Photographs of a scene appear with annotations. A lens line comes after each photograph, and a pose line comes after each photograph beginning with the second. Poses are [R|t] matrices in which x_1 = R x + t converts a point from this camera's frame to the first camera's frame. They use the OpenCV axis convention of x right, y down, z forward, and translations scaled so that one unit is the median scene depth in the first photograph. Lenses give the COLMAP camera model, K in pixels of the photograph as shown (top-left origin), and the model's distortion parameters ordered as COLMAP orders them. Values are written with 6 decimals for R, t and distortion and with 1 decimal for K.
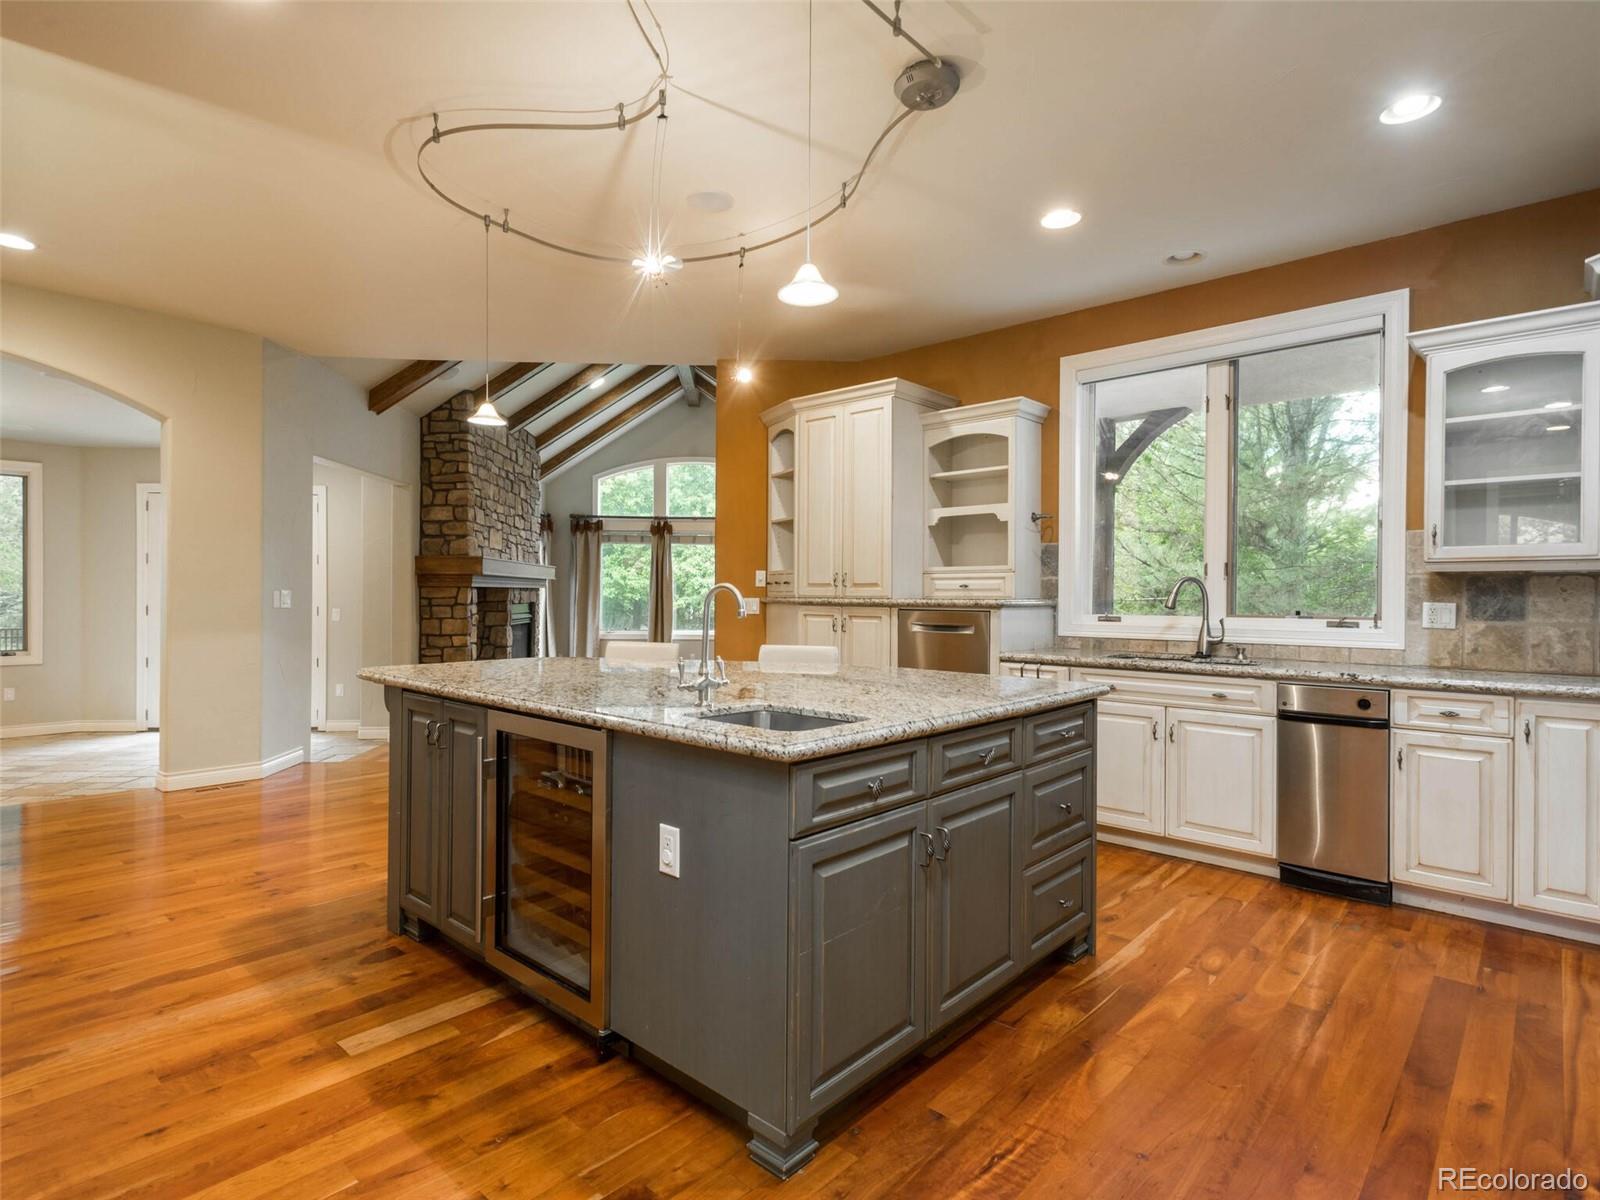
lens RADIAL K [[833.9, 0, 800.0], [0, 833.9, 600.0], [0, 0, 1]] dist [0.023393, 0.000509]
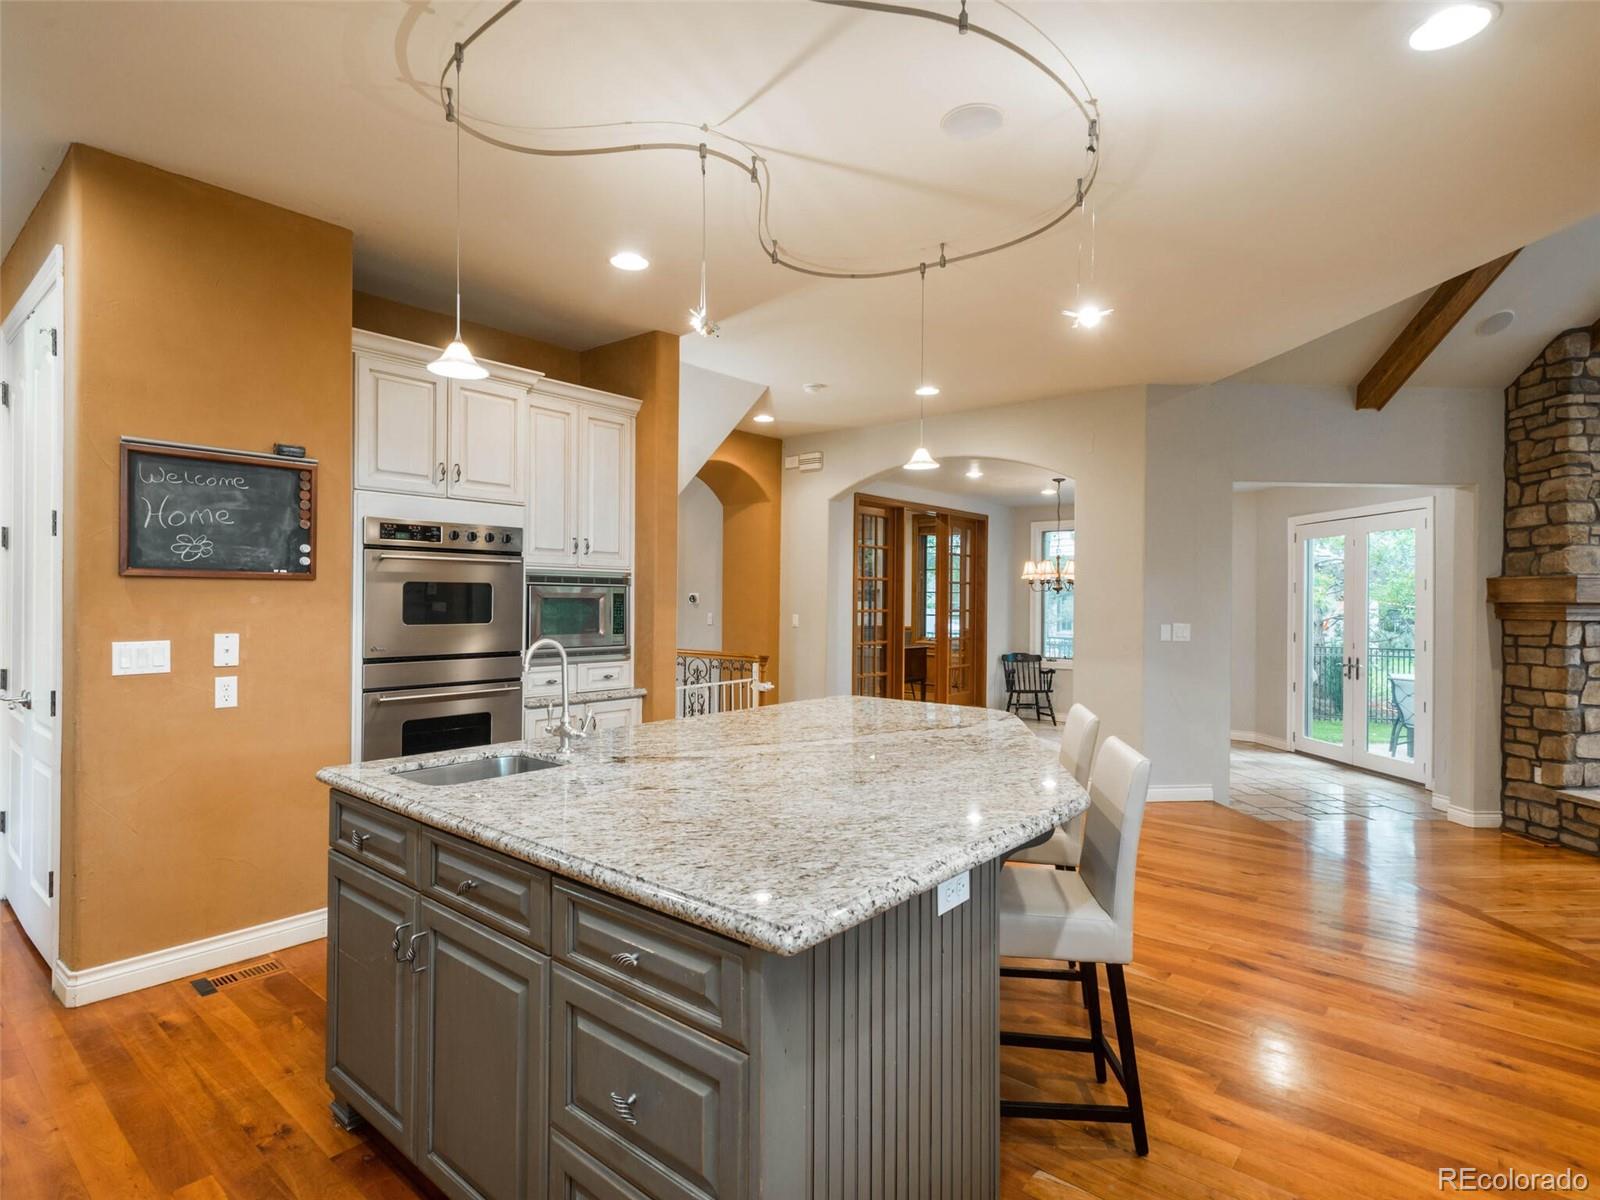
lens RADIAL K [[833.9, 0, 800.0], [0, 833.9, 600.0], [0, 0, 1]] dist [0.023393, 0.000509]
pose [[0.019668, -0.005435, -0.999792, 0.275225], [-0.012563, 0.999905, -0.005683, -0.020922], [0.999728, 0.012672, 0.019598, 0.370663]]
